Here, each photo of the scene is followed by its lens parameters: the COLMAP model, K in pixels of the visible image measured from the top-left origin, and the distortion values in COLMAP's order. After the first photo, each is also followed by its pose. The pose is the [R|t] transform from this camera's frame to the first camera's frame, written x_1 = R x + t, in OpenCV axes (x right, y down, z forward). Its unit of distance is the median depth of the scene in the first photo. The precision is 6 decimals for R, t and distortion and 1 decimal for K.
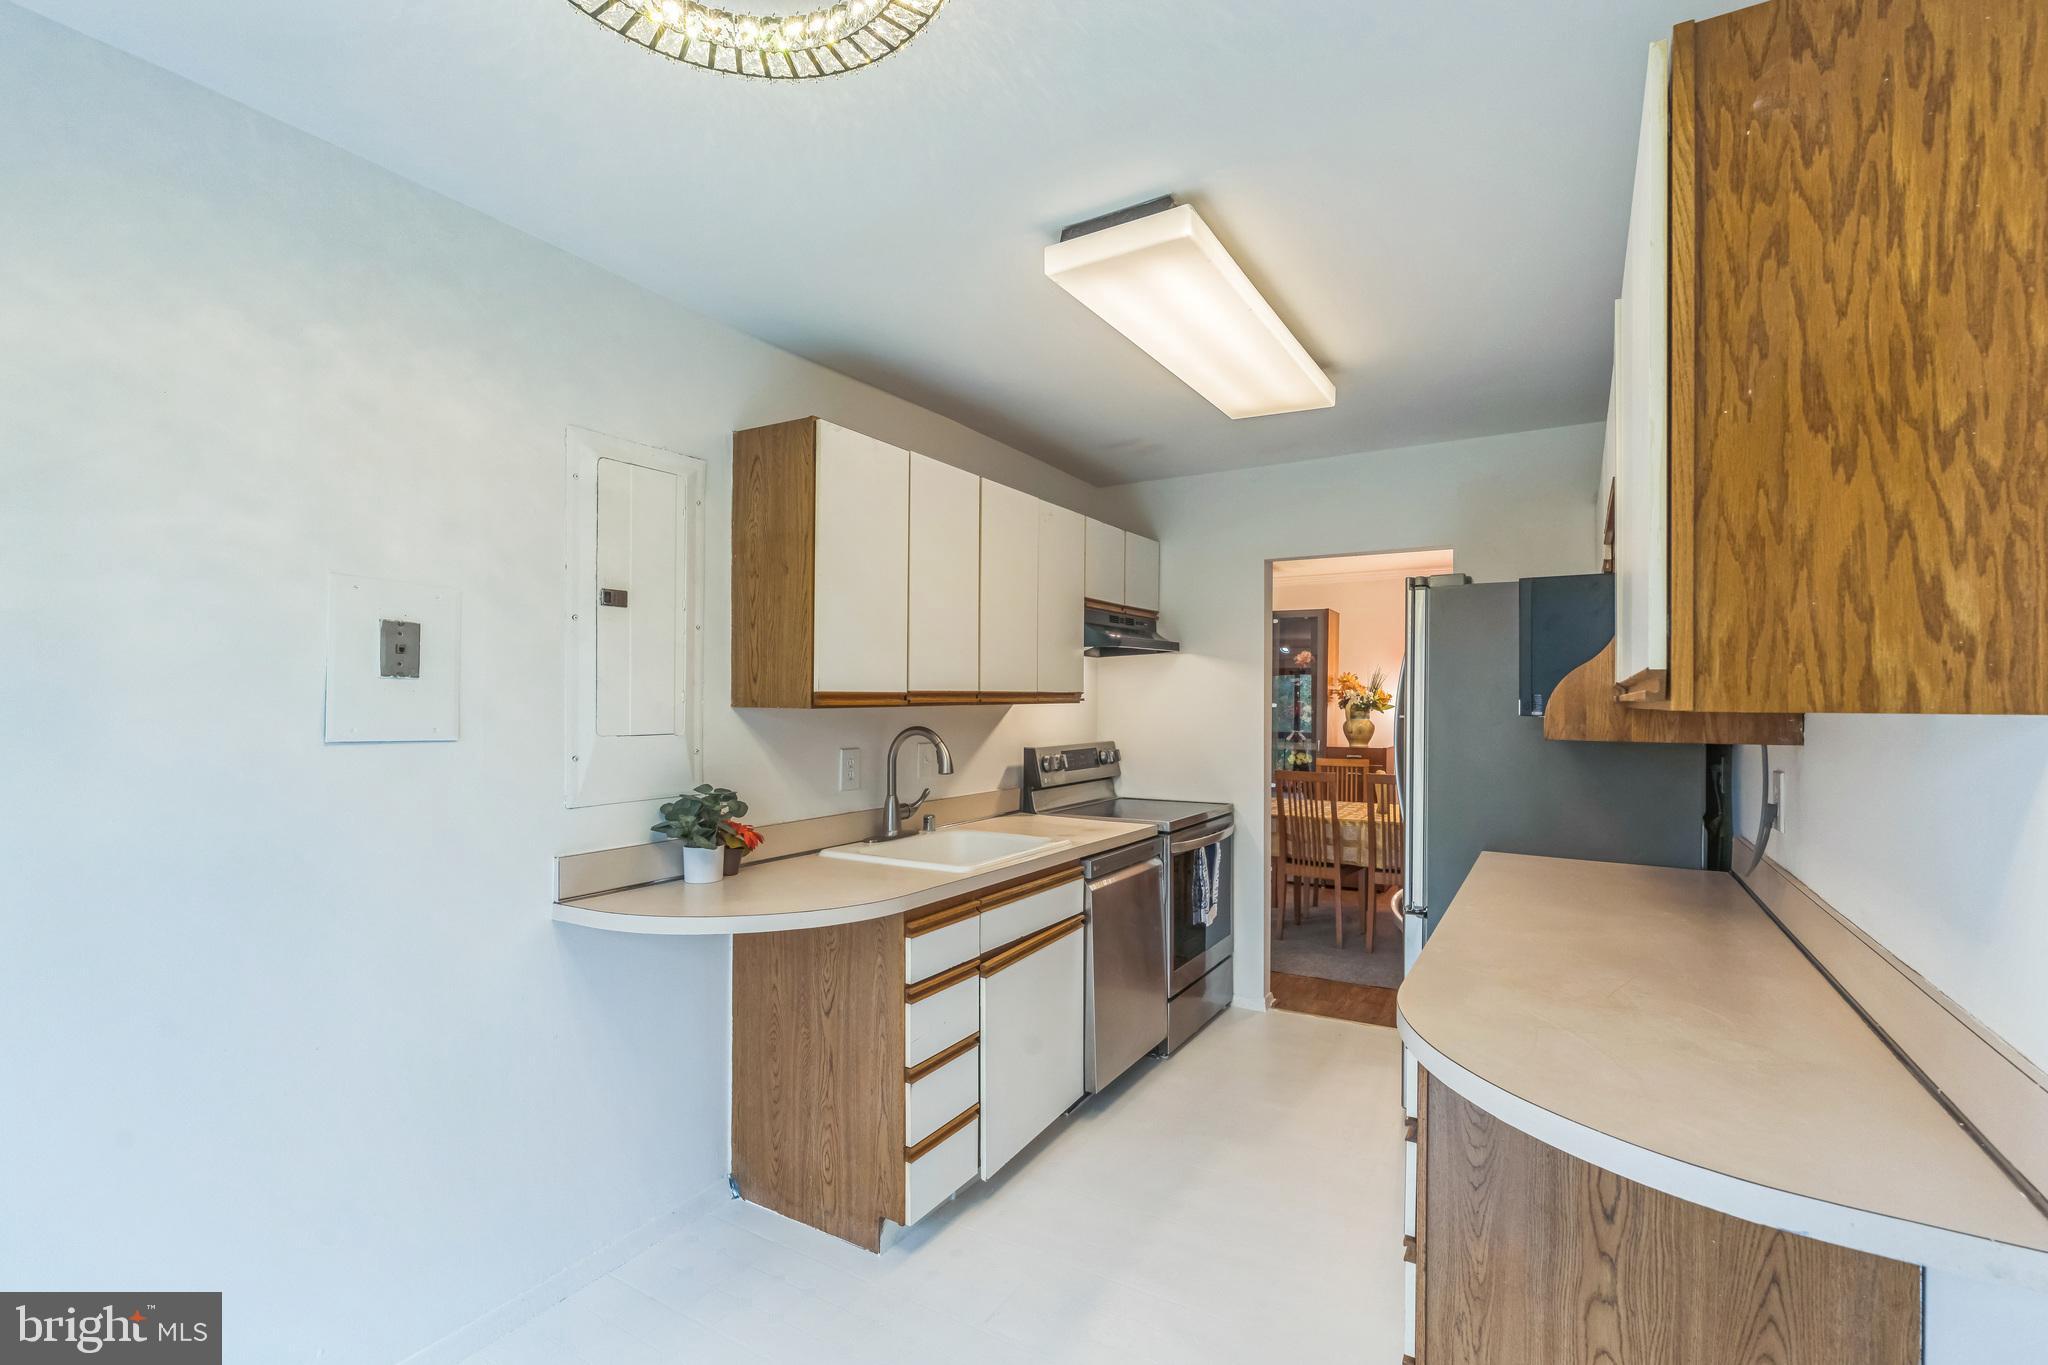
lens RADIAL K [[914.2, 0, 1024.0], [0, 914.2, 682.5], [0, 0, 1]] dist [-0.003525, 0.000330]
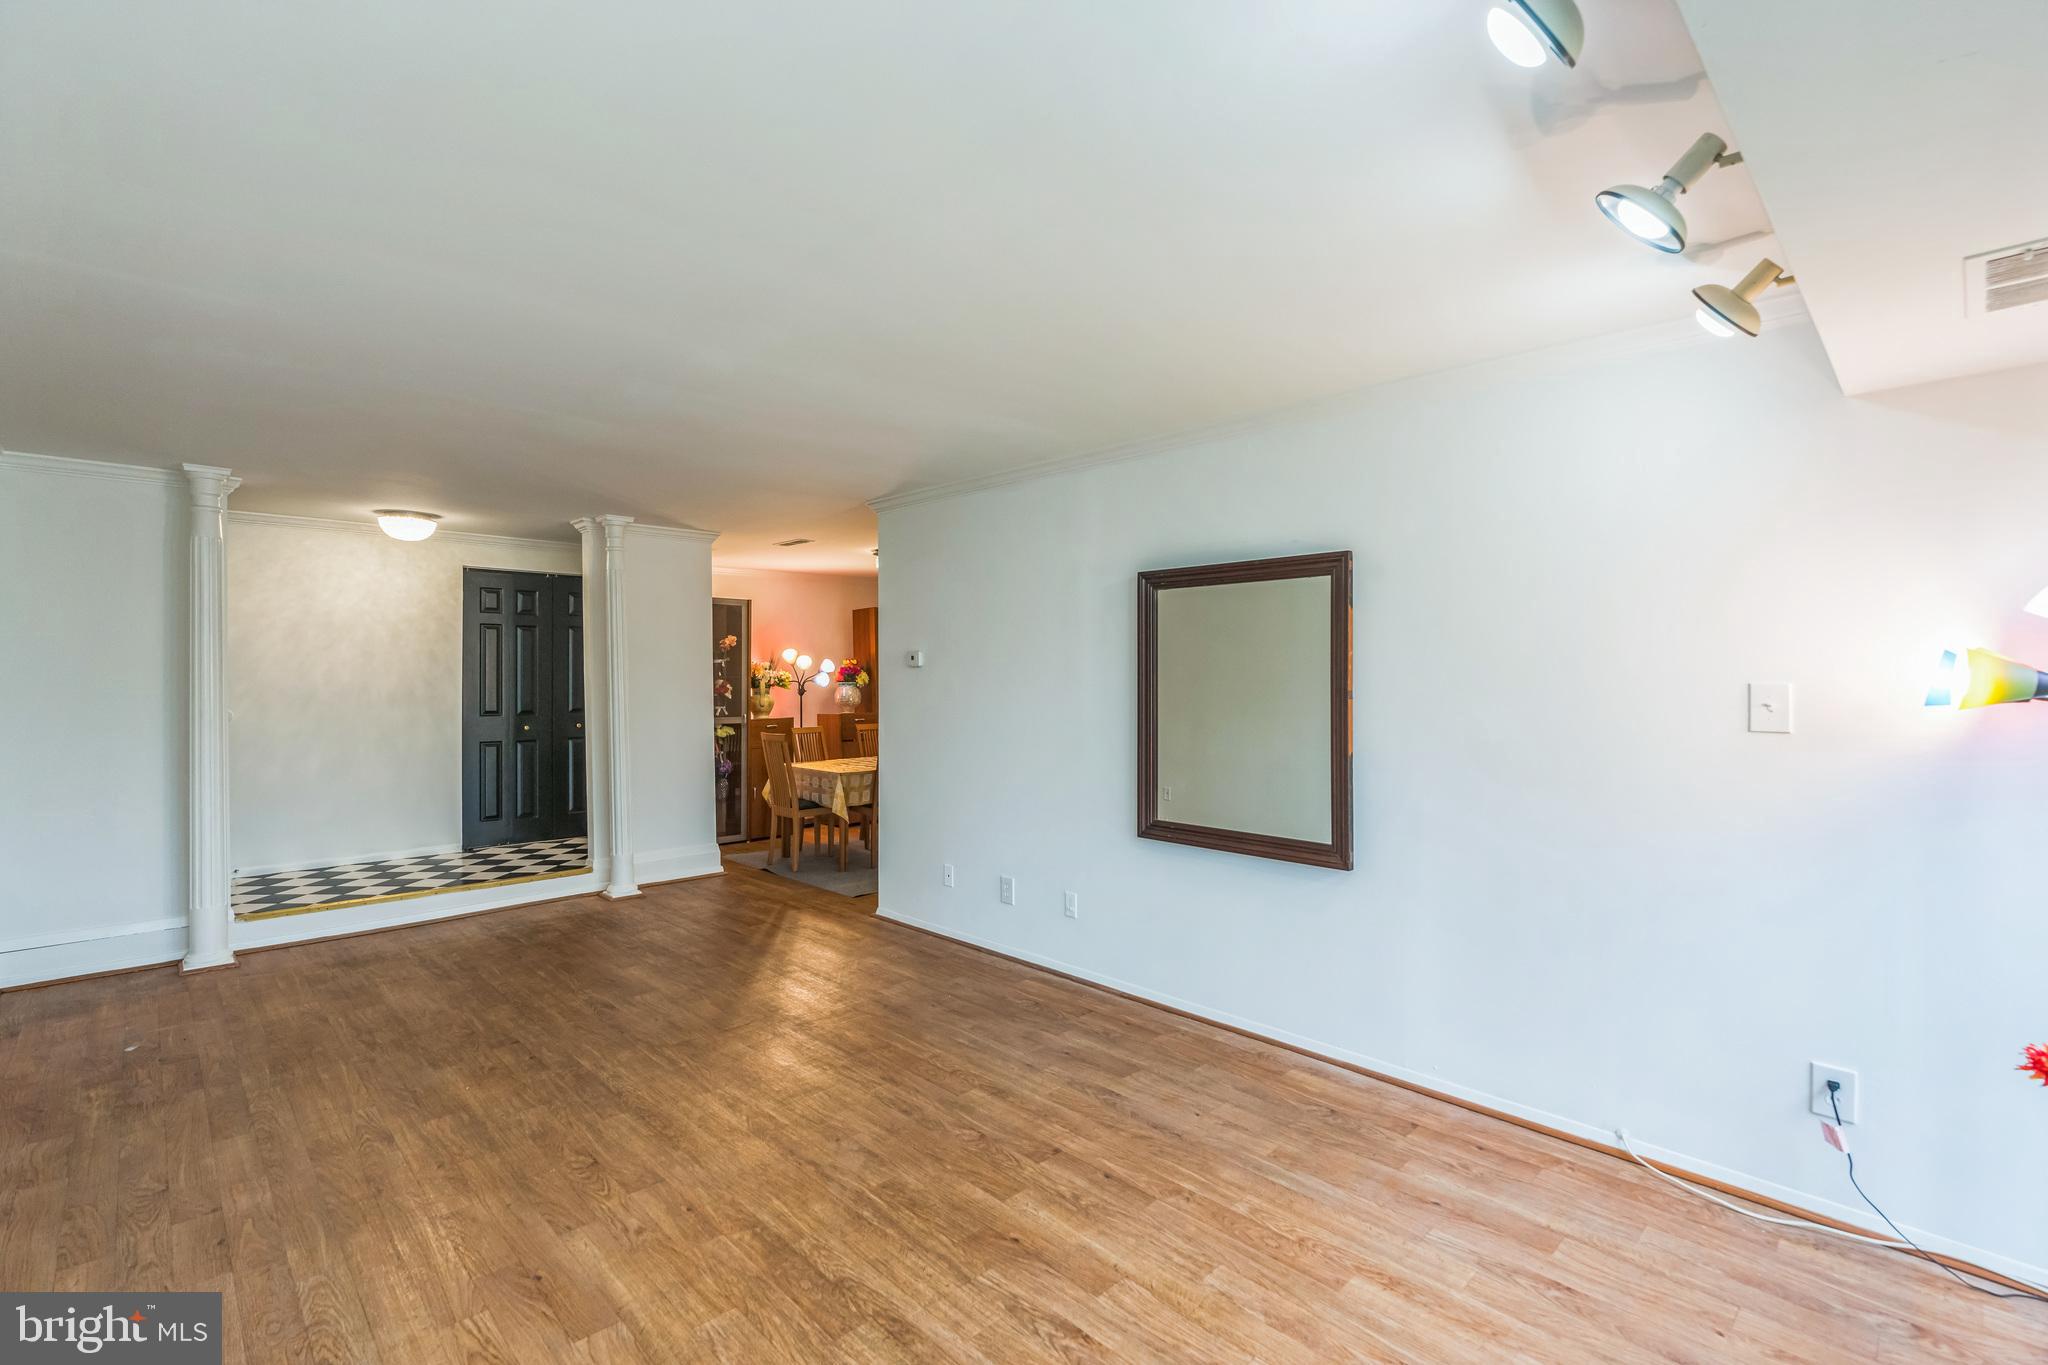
lens RADIAL K [[922.3, 0, 1020.4], [0, 922.3, 674.9], [0, 0, 1]] dist [0.001955, 0.000778]
pose [[0.254189, 0.001709, 0.967153, -2.087164], [-0.011097, 0.999938, 0.001150, 0.026697], [-0.967091, -0.011025, 0.254193, 1.111374]]
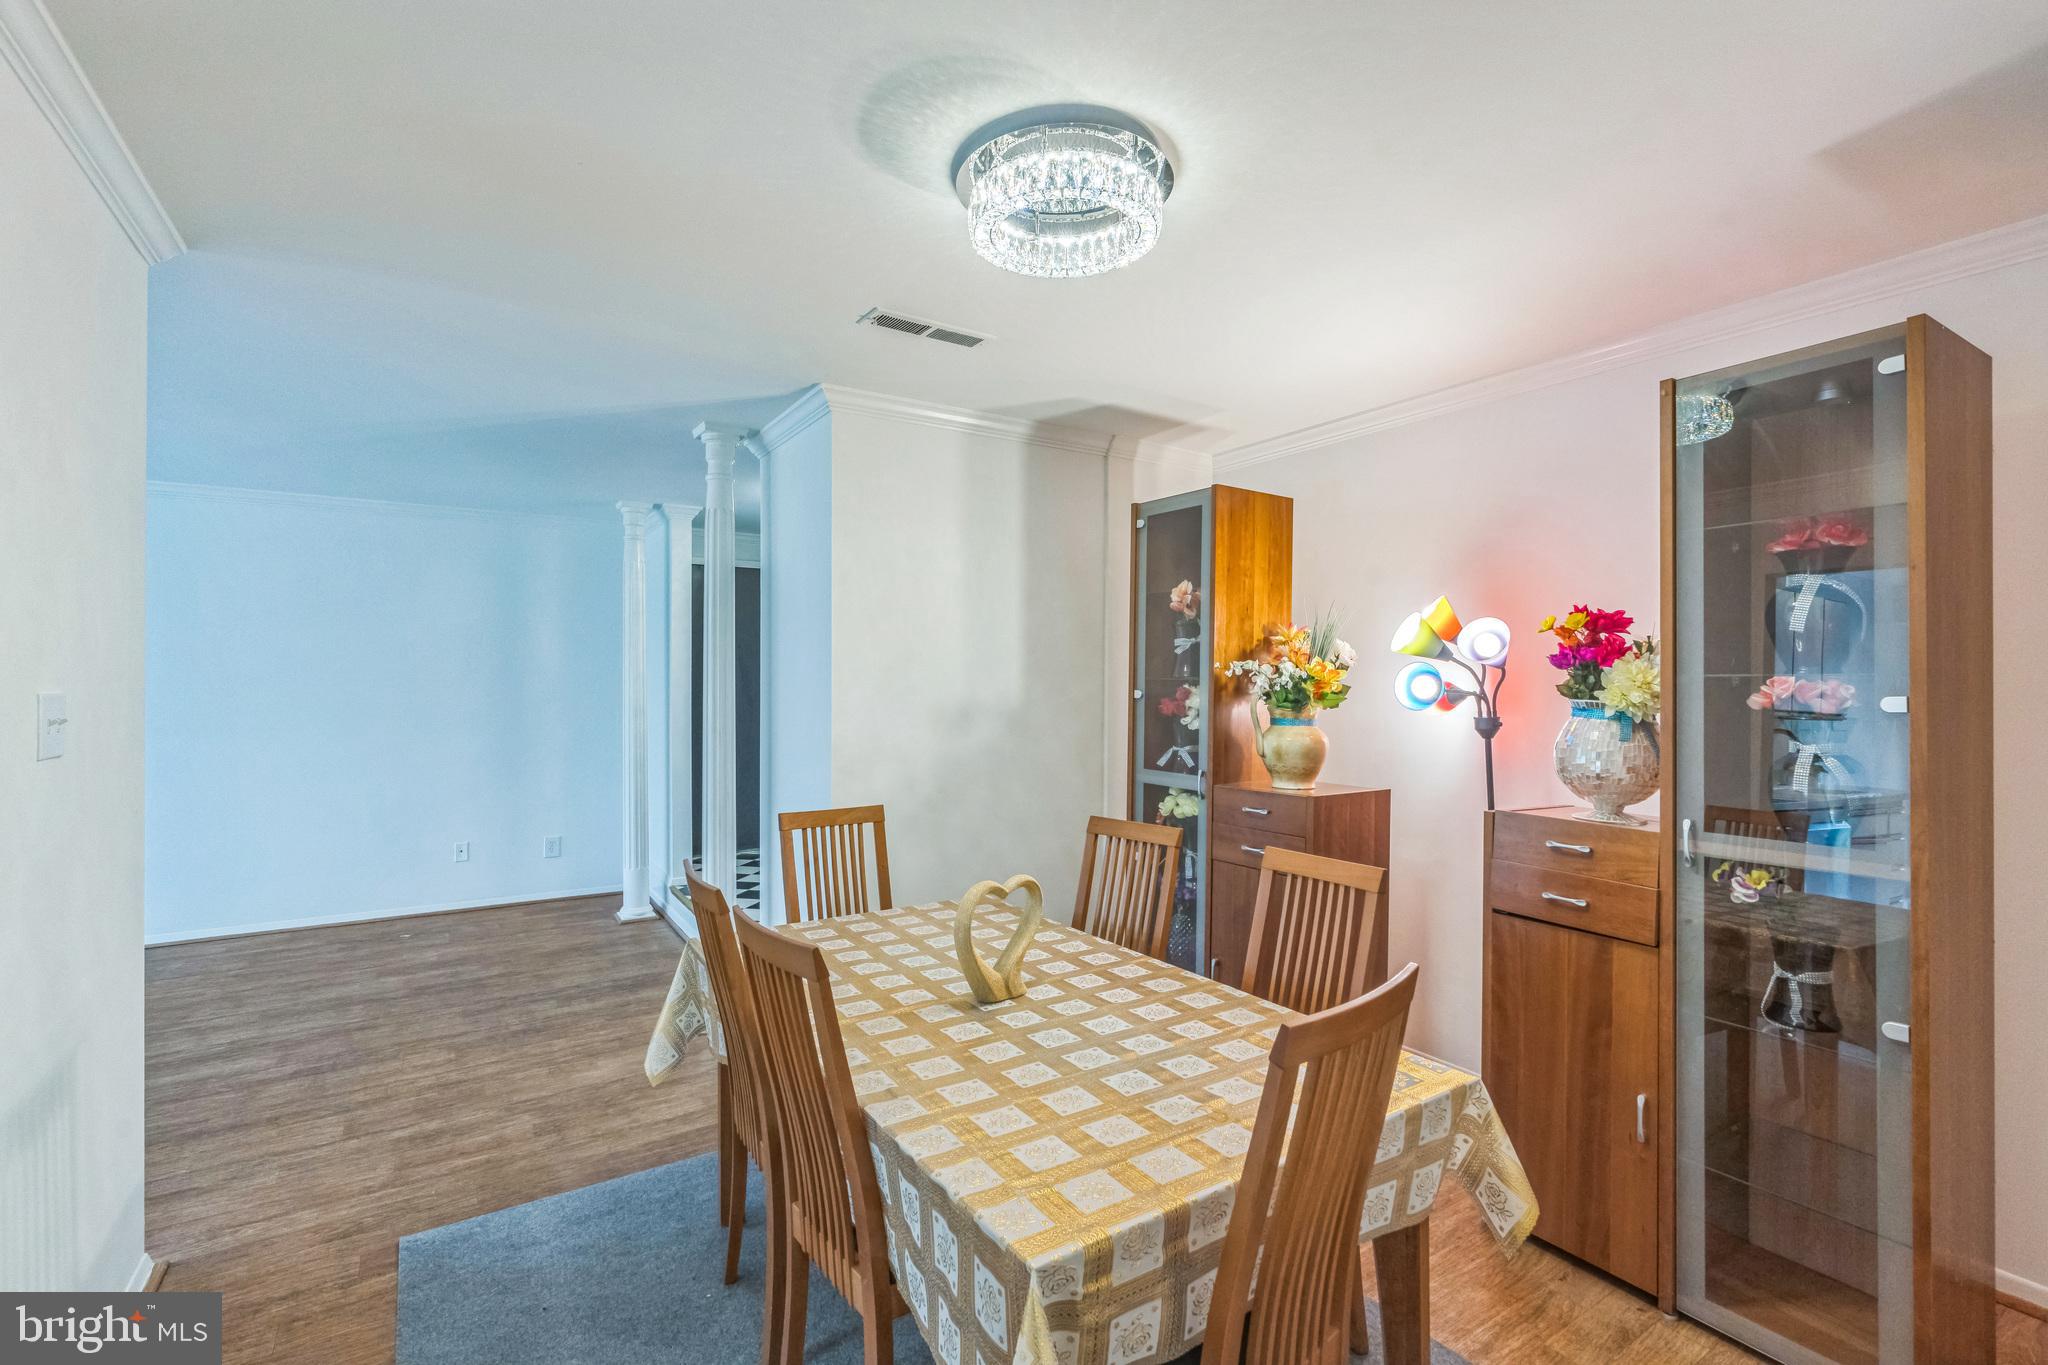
lens RADIAL K [[922.3, 0, 1020.4], [0, 922.3, 674.9], [0, 0, 1]] dist [0.001955, 0.000778]
pose [[0.897607, 0.001008, -0.440796, 1.312791], [0.000879, 0.999991, 0.004078, 0.040243], [0.440796, -0.004048, 0.897598, 1.607747]]
